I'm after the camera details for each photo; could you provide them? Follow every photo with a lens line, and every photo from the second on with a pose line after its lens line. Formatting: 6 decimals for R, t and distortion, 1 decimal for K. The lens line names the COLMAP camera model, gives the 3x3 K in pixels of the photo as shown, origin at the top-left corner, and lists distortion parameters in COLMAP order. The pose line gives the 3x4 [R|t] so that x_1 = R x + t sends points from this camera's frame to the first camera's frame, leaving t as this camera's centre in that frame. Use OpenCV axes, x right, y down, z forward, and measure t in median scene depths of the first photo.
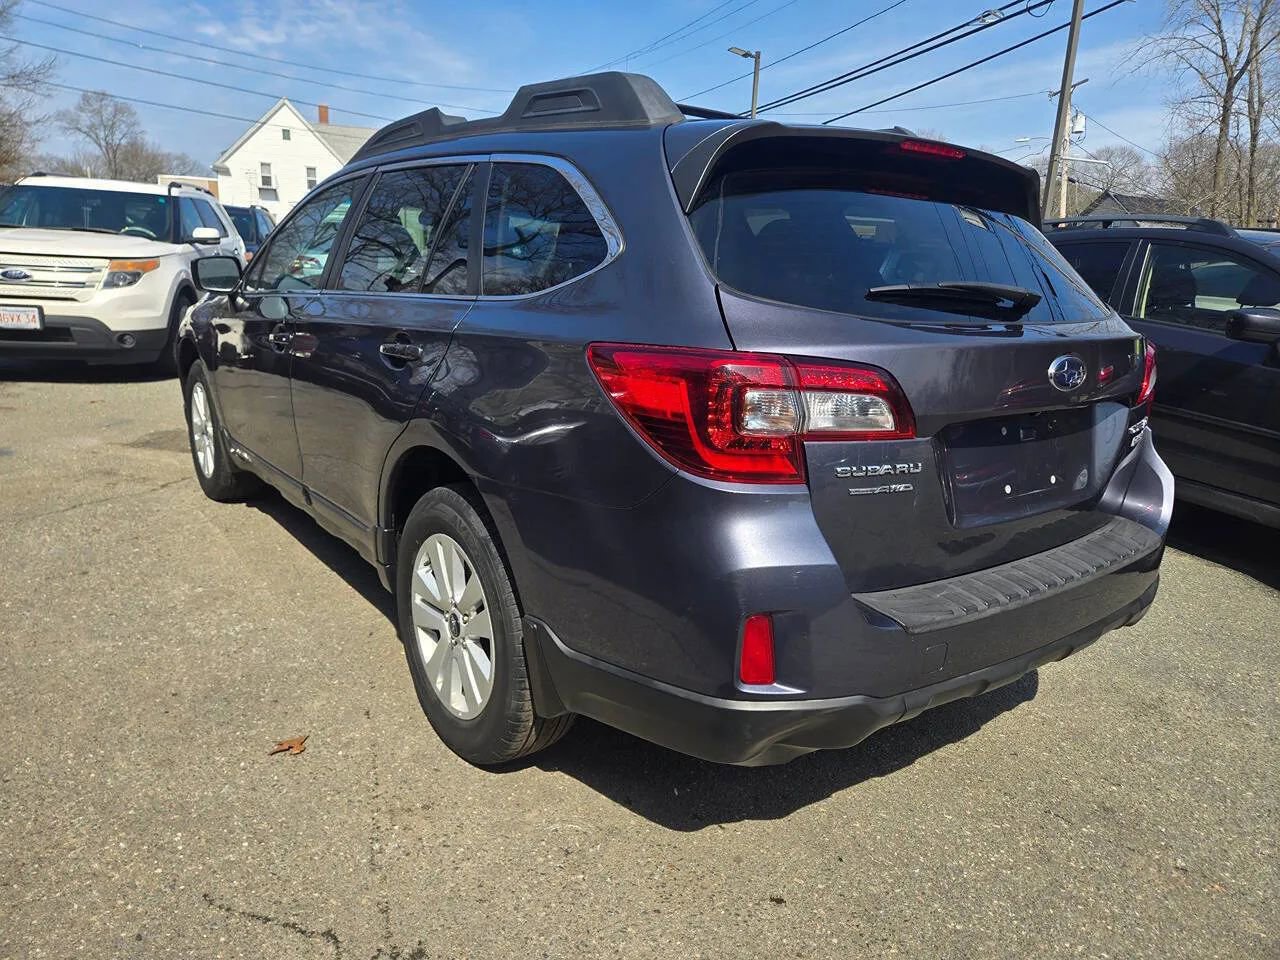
lens RADIAL K [[856.1, 0, 640.5], [0, 856.1, 500.0], [0, 0, 1]] dist [0.056241, -0.041935]
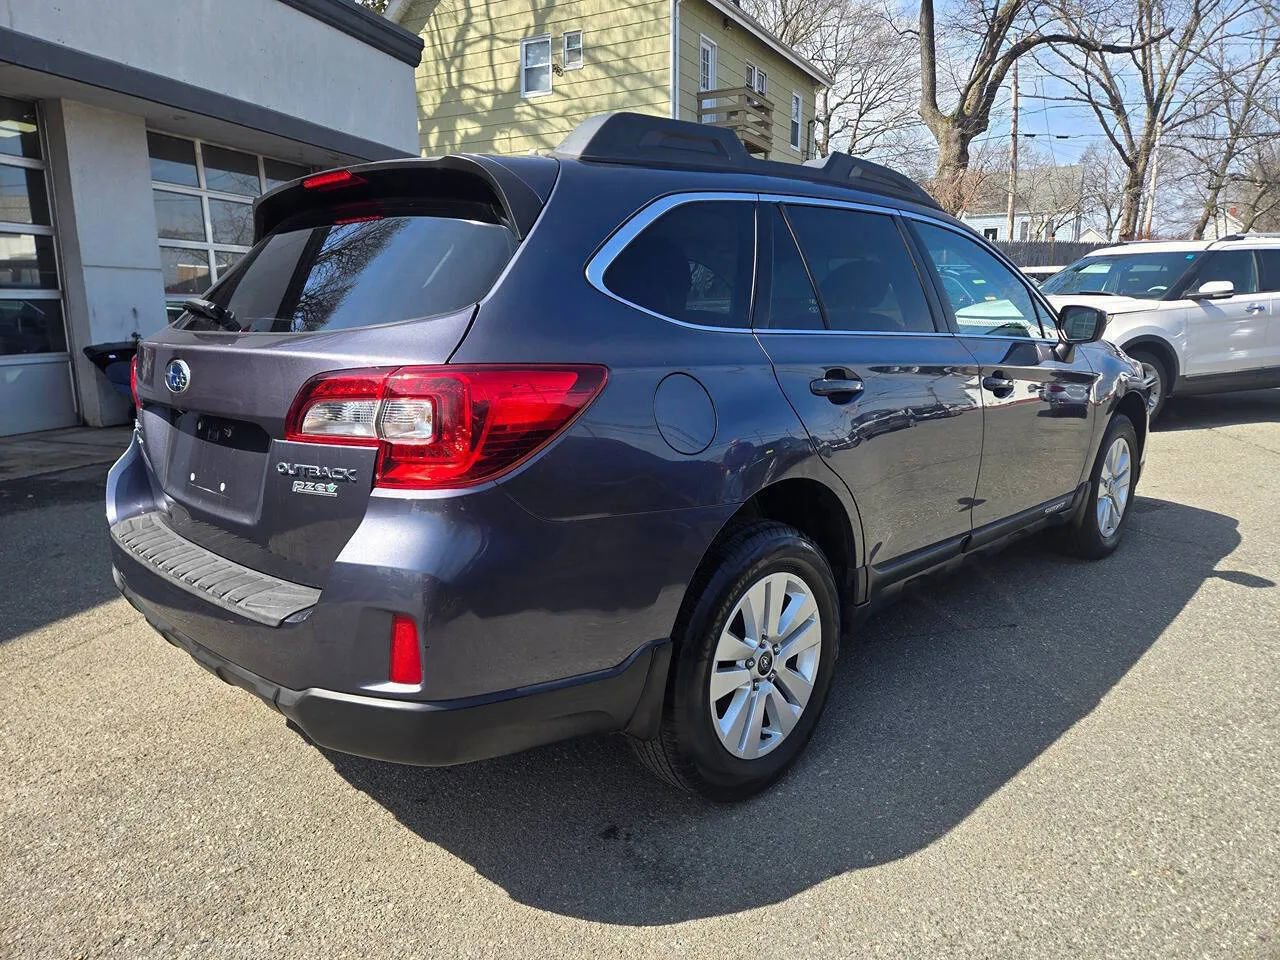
lens RADIAL K [[861.2, 0, 638.5], [0, 861.2, 457.6], [0, 0, 1]] dist [0.079964, -0.068275]
pose [[0.141175, 0.124729, -0.982096, 1.315382], [-0.246721, 0.965163, 0.087113, -0.224692], [0.958748, 0.230005, 0.167030, 1.083426]]
